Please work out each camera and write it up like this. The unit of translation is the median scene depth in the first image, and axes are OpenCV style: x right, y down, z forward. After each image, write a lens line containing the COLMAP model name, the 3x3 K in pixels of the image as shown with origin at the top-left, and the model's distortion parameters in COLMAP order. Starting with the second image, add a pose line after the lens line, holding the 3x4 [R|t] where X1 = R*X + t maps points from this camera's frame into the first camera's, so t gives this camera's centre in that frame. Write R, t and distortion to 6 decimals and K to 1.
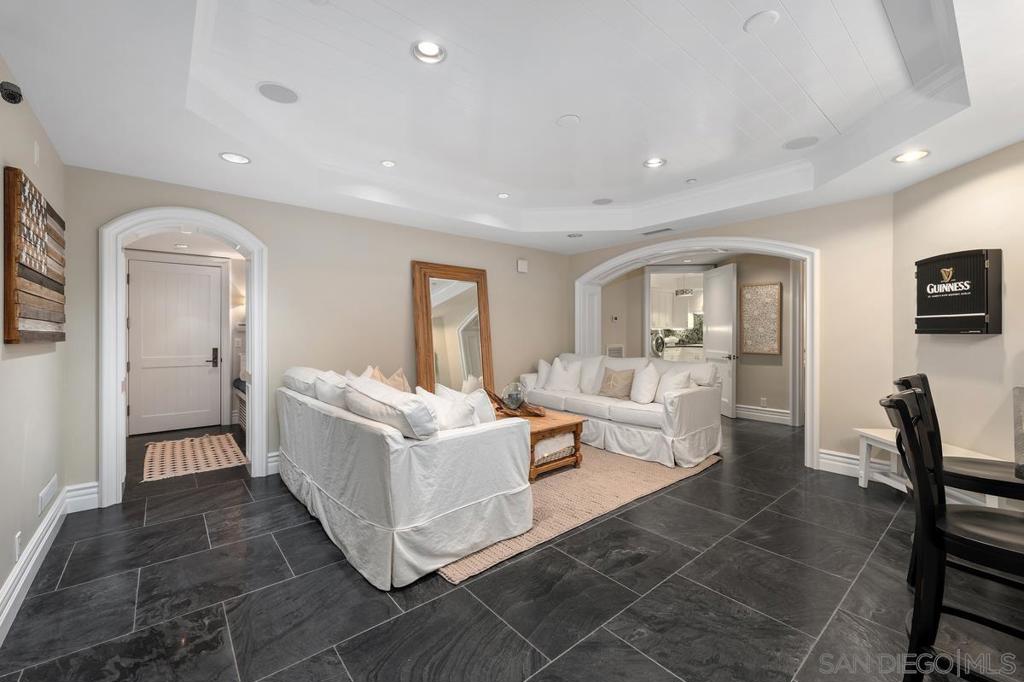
lens RADIAL K [[418.5, 0, 510.9], [0, 418.5, 334.4], [0, 0, 1]] dist [0.000584, 0.000005]
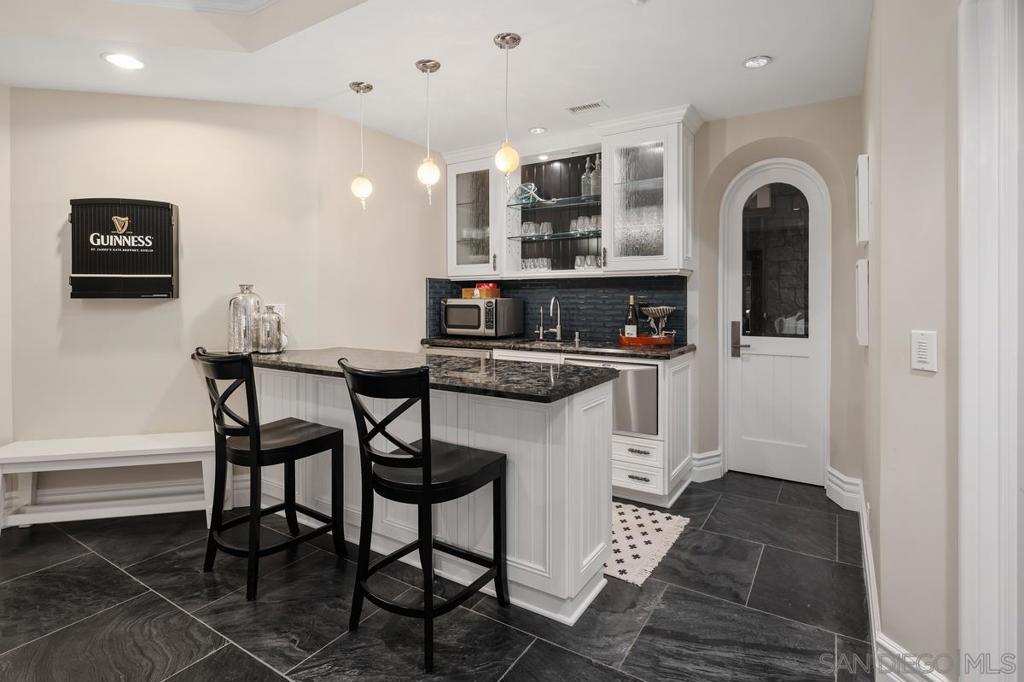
lens RADIAL K [[511.6, 0, 511.8], [0, 511.6, 298.4], [0, 0, 1]] dist [-0.001065, -0.000116]
pose [[-0.301295, -0.012024, 0.953455, -0.119998], [0.004477, 0.999892, 0.014024, -0.010979], [-0.953521, 0.008494, -0.301208, 0.572227]]
